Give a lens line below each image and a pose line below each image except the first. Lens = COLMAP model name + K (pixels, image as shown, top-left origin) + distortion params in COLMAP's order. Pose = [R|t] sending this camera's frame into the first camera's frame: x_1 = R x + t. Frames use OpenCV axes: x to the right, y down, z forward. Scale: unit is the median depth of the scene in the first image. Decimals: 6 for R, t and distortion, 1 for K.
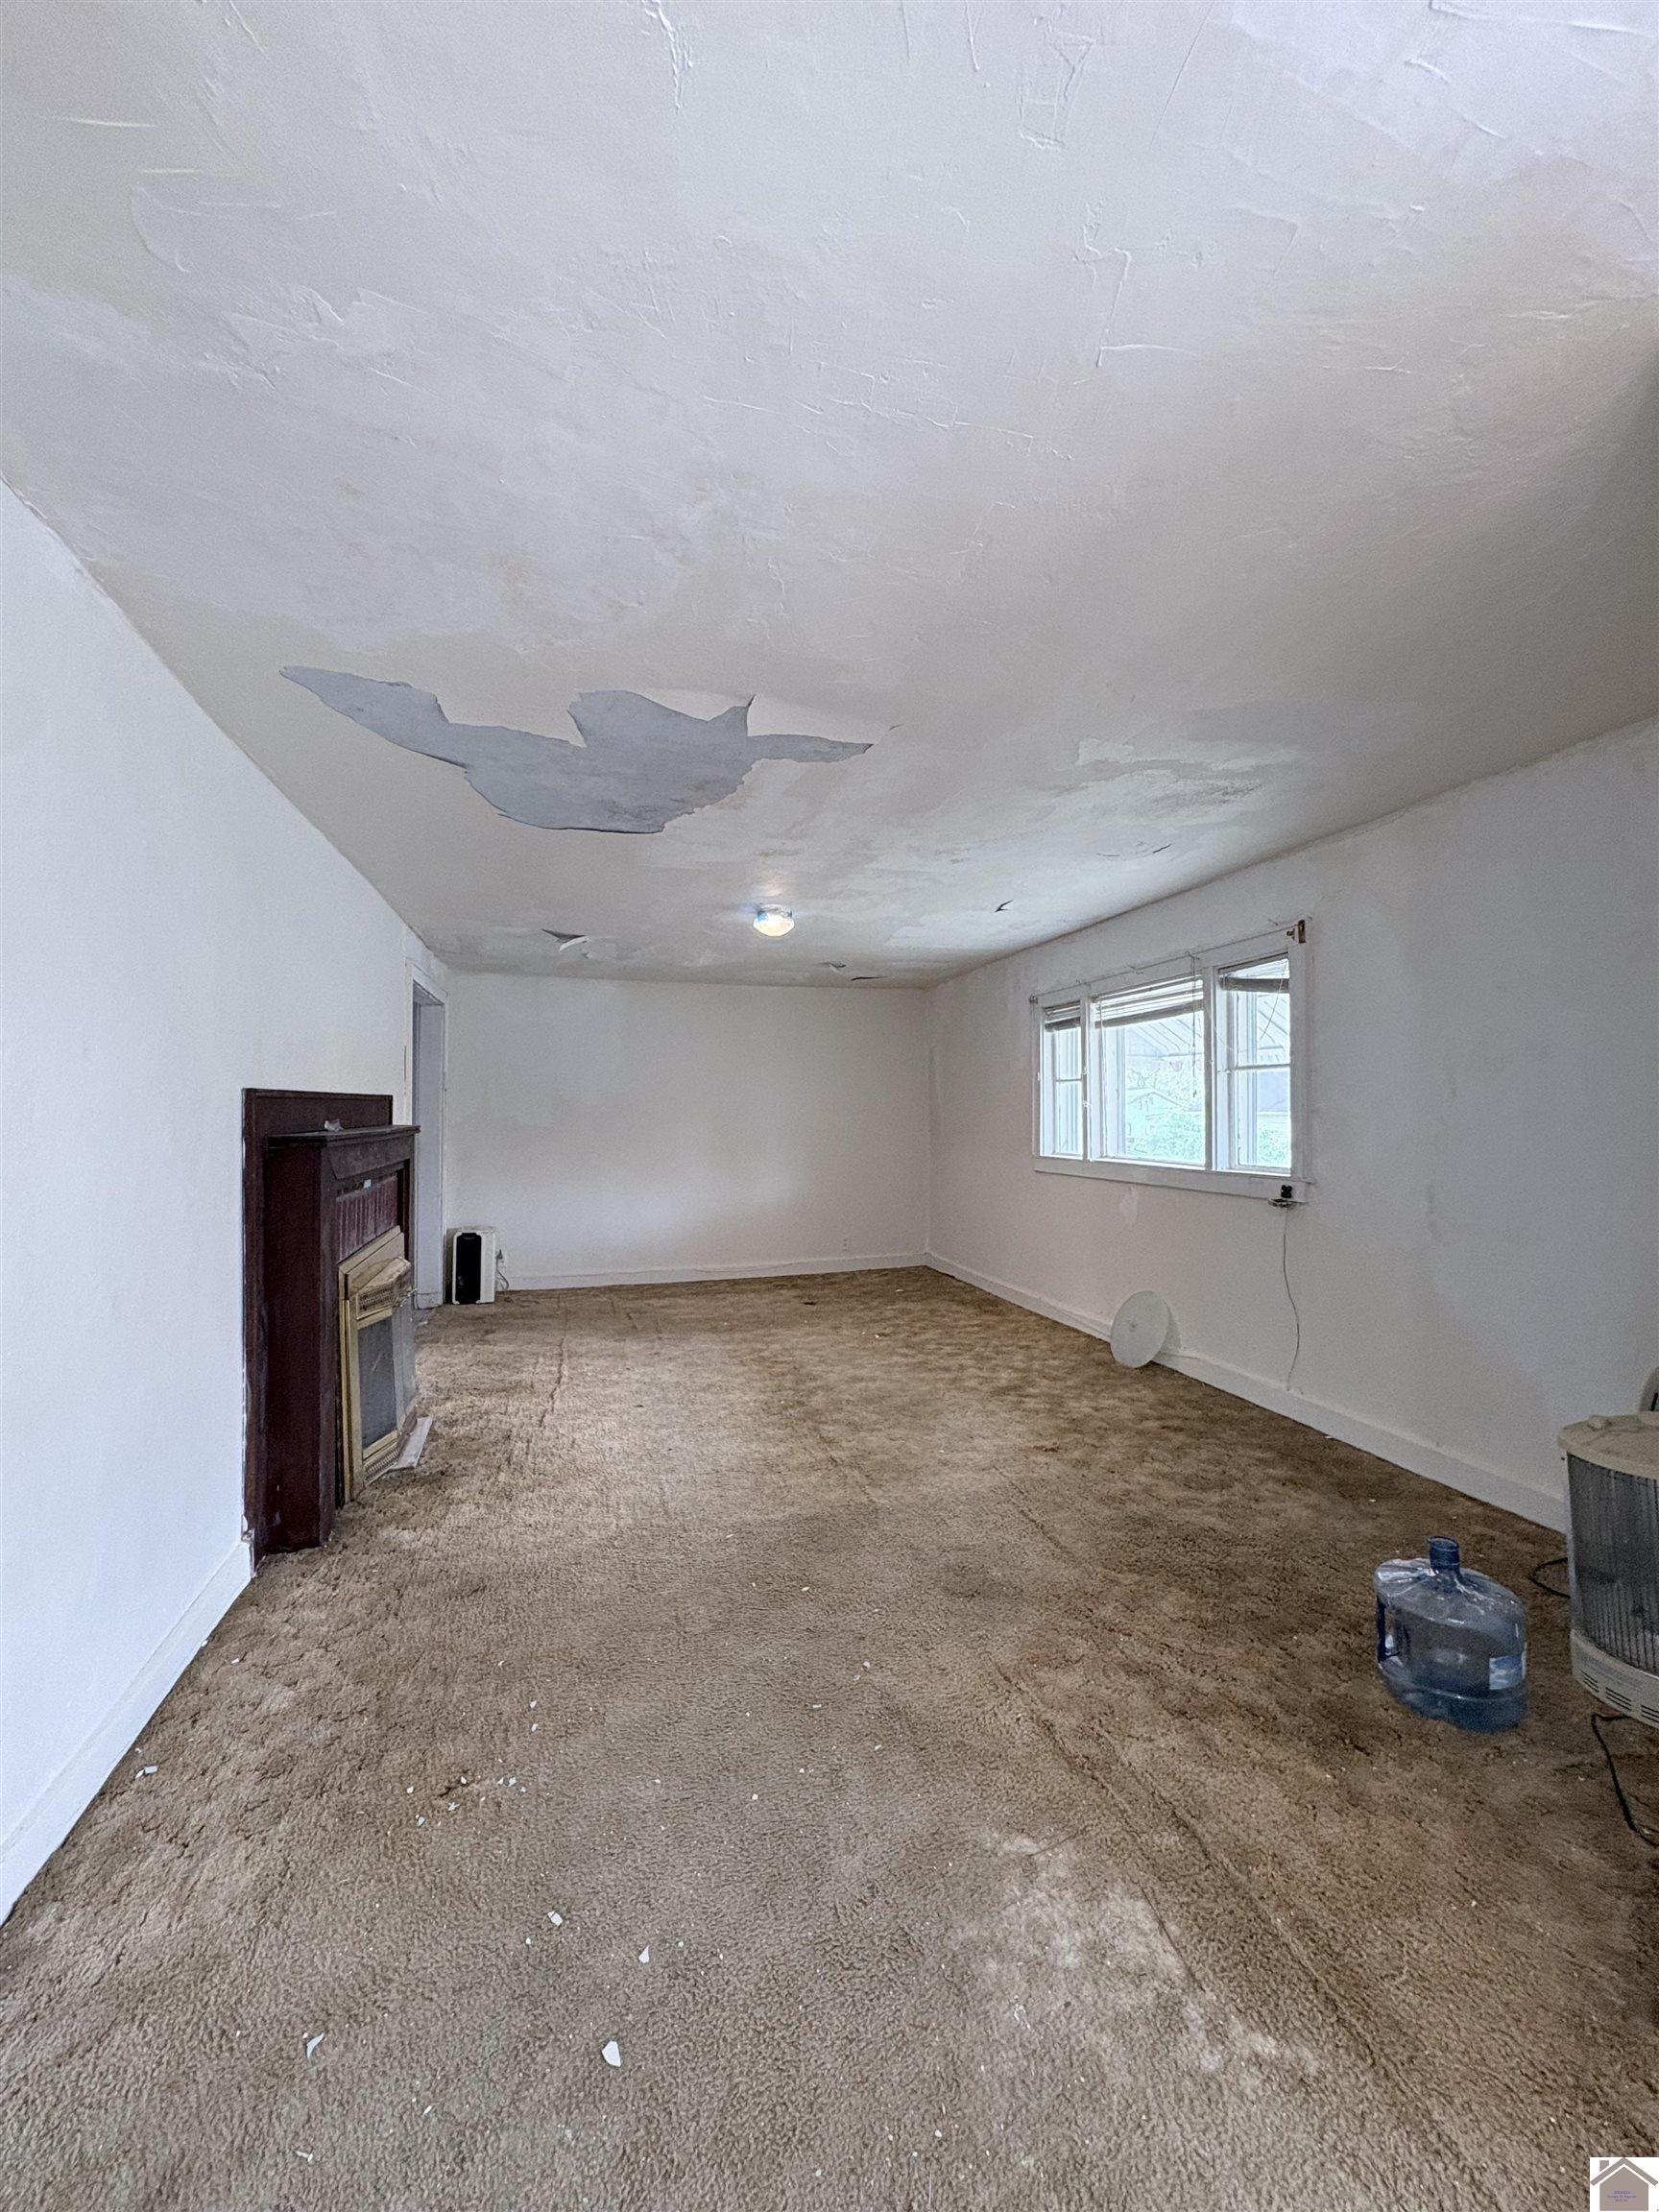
lens RADIAL K [[883.0, 0, 836.1], [0, 883.0, 1100.1], [0, 0, 1]] dist [0.000805, -0.000057]
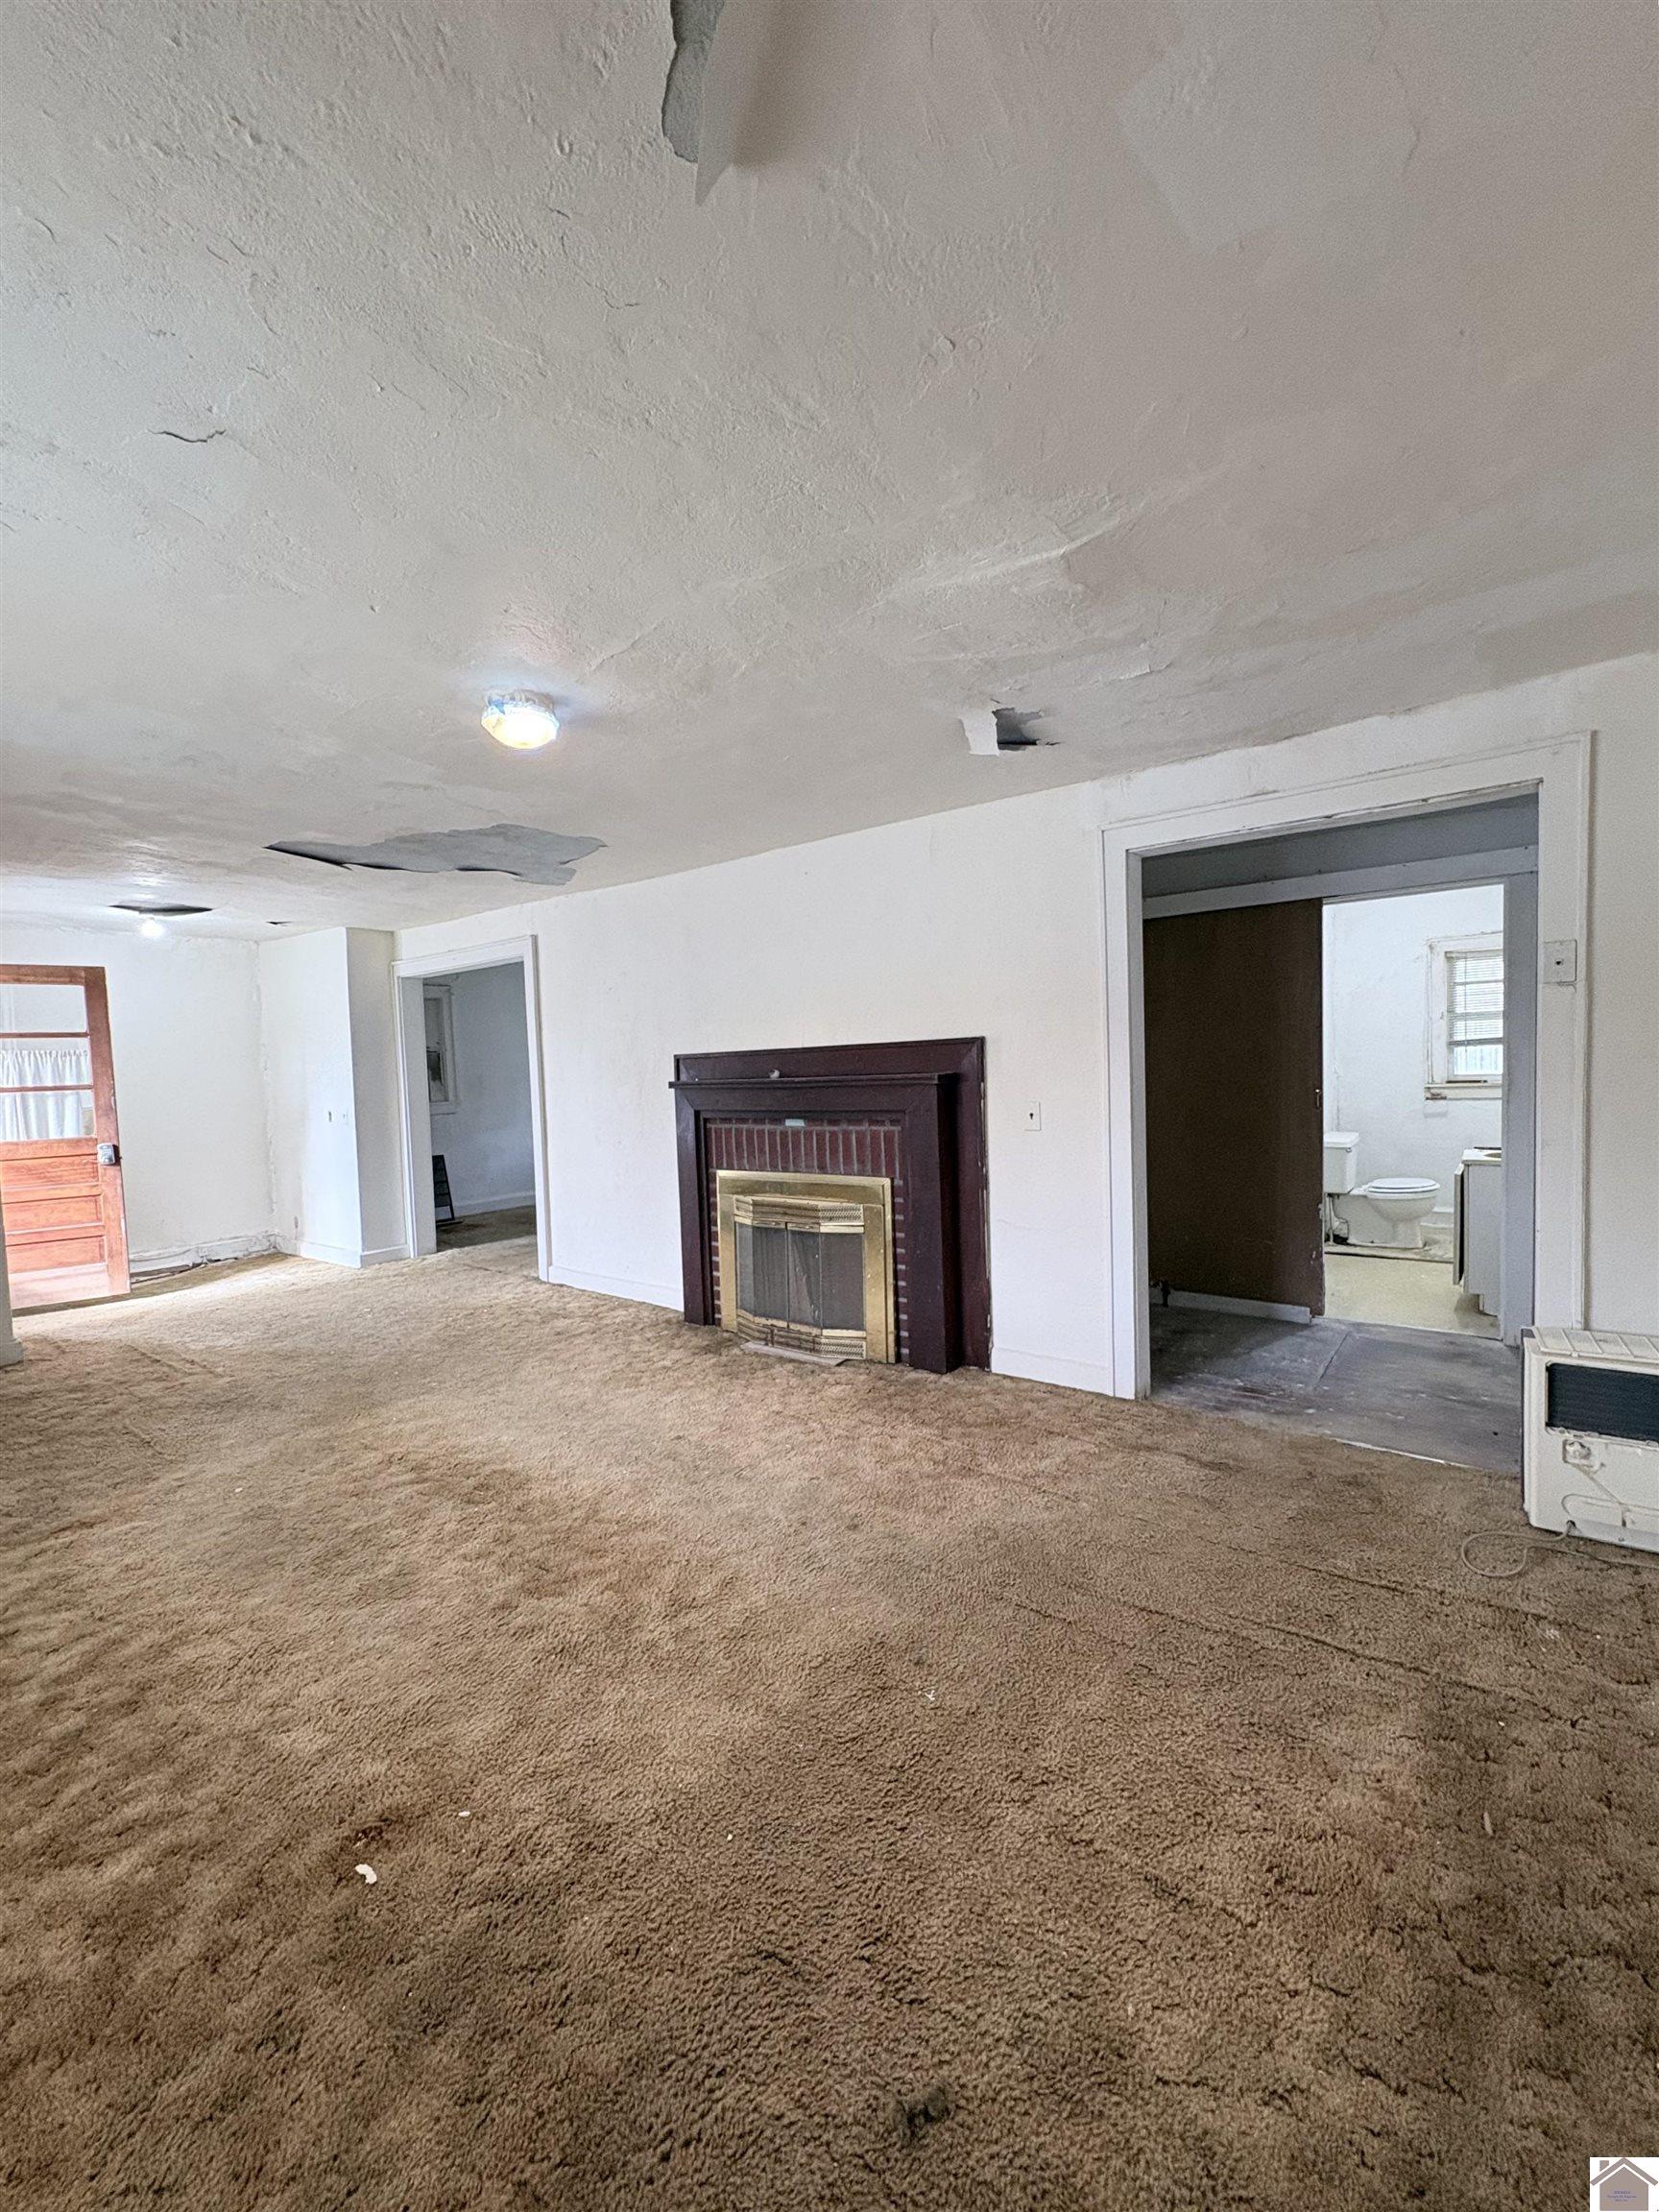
lens RADIAL K [[901.6, 0, 816.1], [0, 901.6, 1100.5], [0, 0, 1]] dist [-0.001472, 0.000081]
pose [[-0.810007, 0.060004, -0.583342, 0.128945], [0.046868, 0.998193, 0.037598, 0.019800], [0.584545, 0.003114, -0.811356, 1.703876]]
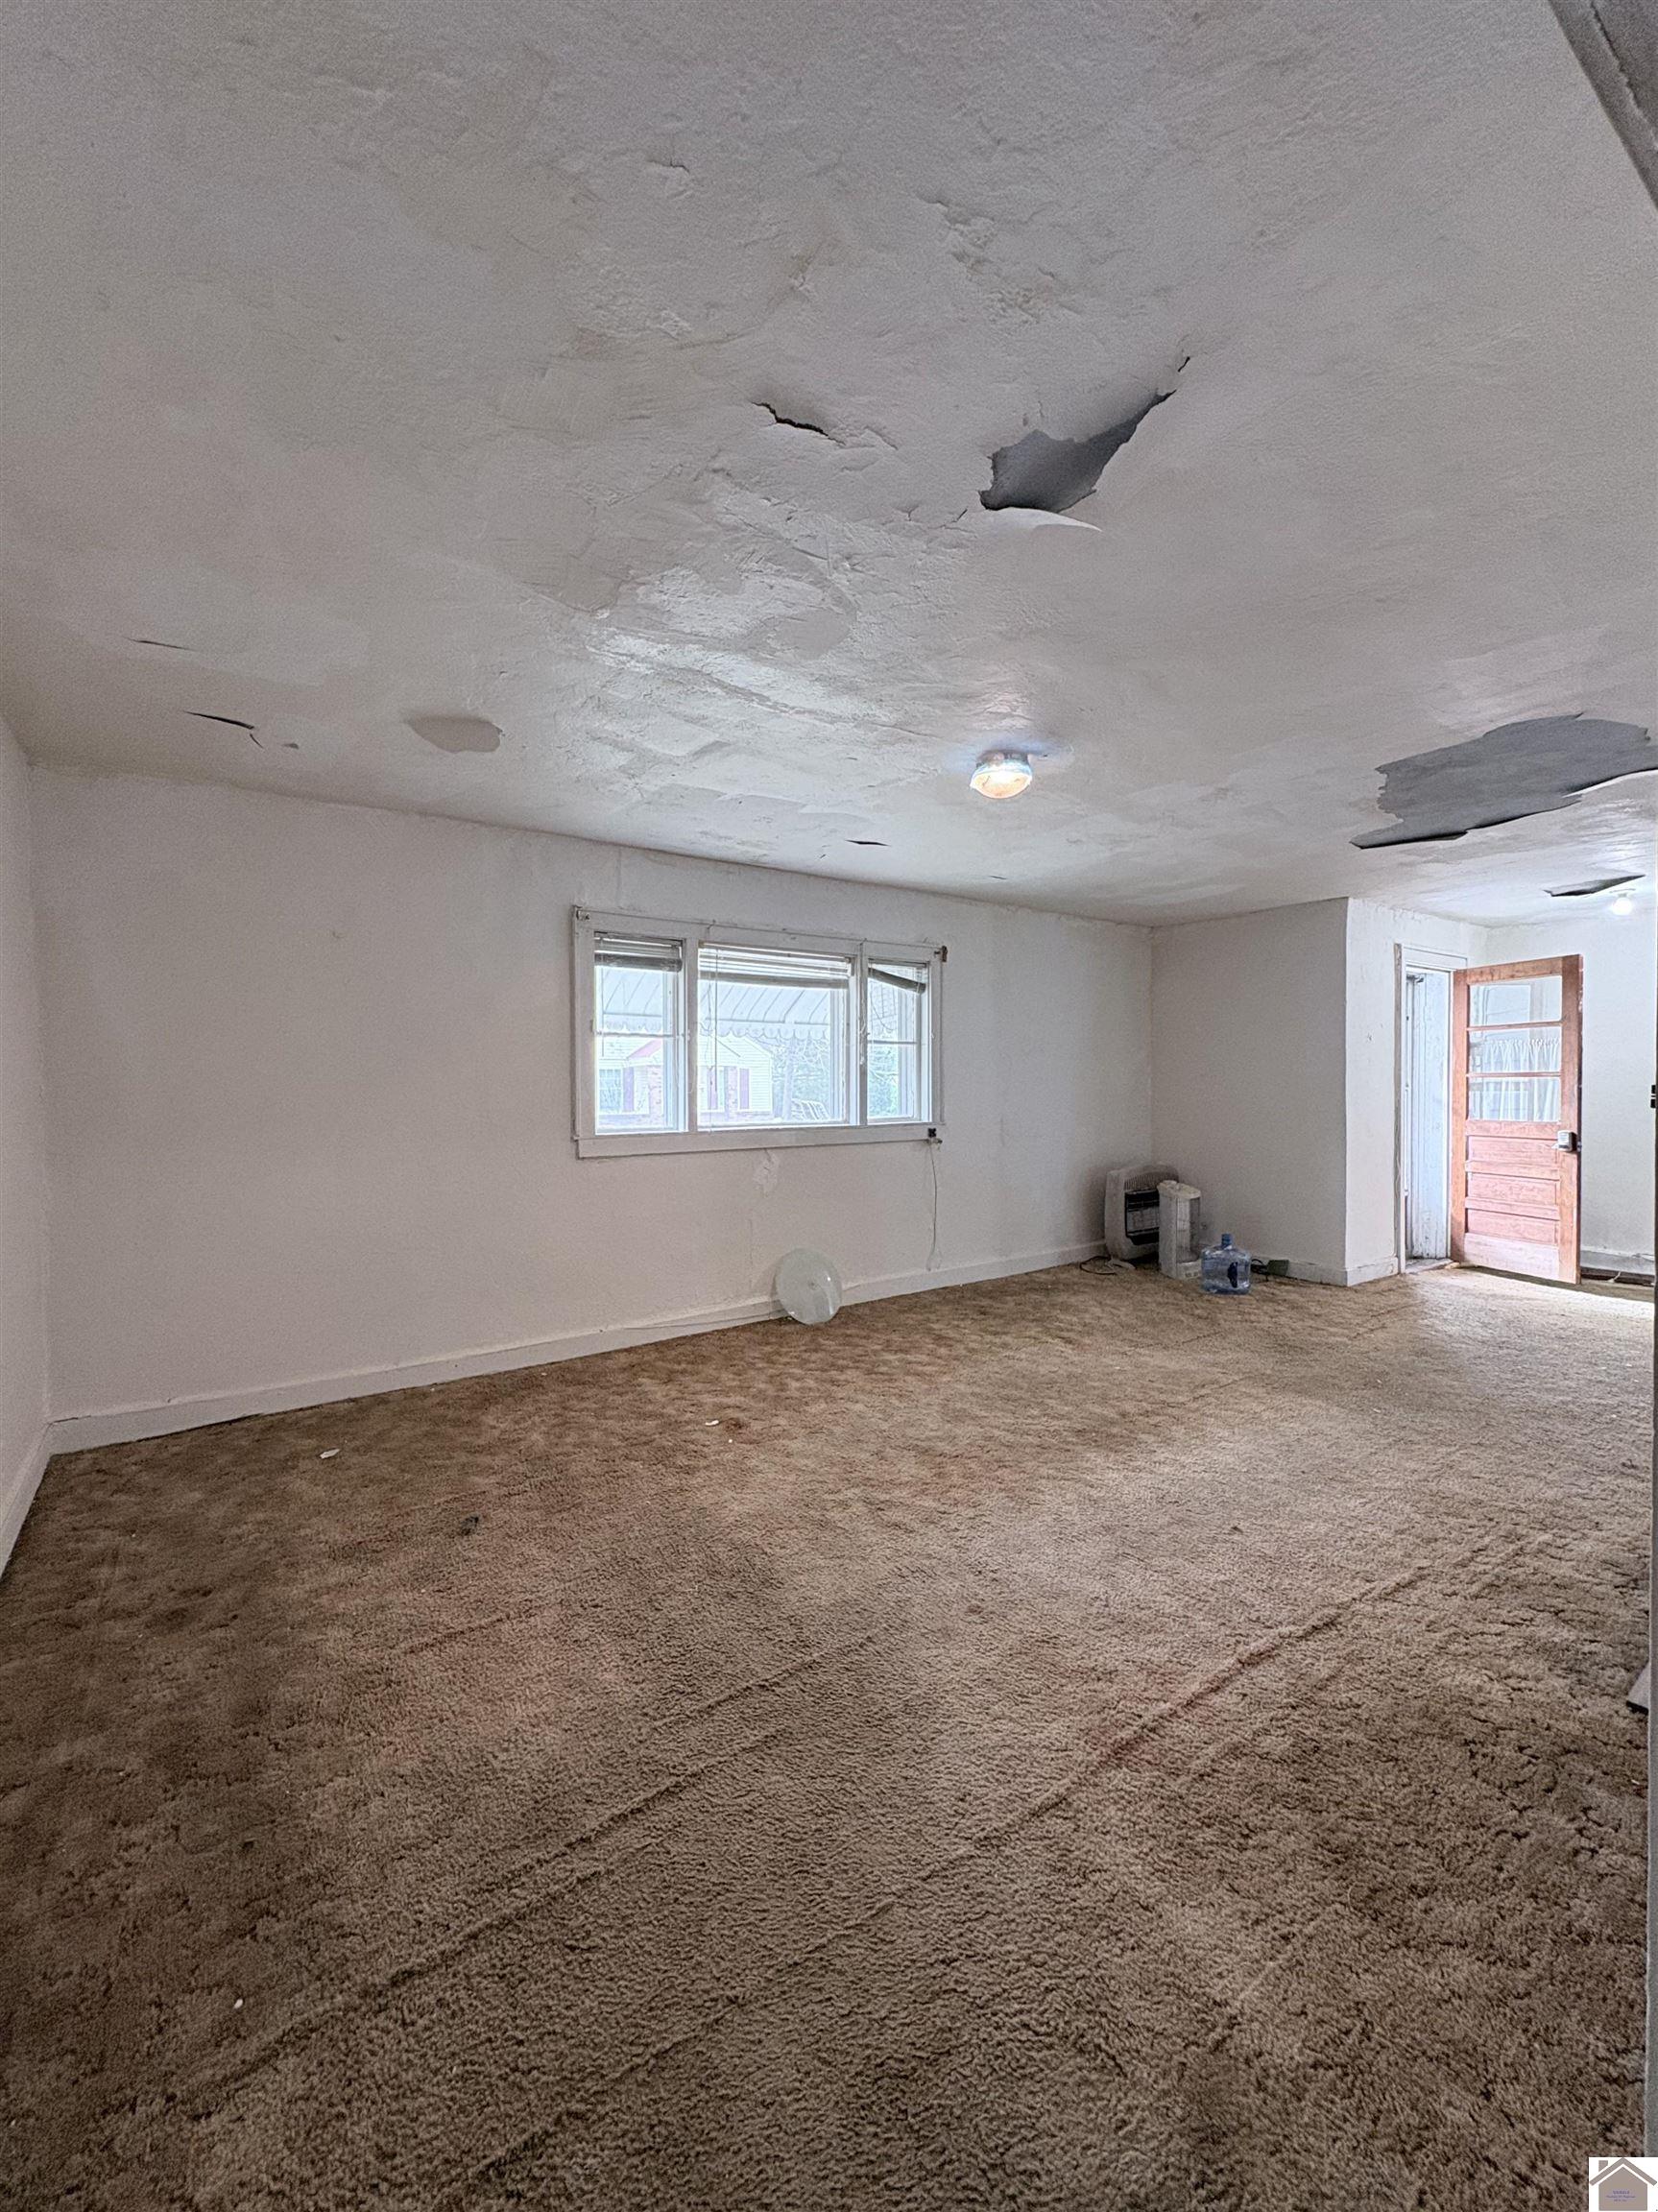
lens RADIAL K [[882.9, 0, 835.6], [0, 882.9, 1100.1], [0, 0, 1]] dist [0.000805, -0.000057]
pose [[-0.323823, -0.008598, 0.946079, -0.714383], [-0.007262, 0.999952, 0.006602, 0.038780], [-0.946090, -0.004732, -0.323870, 1.455037]]
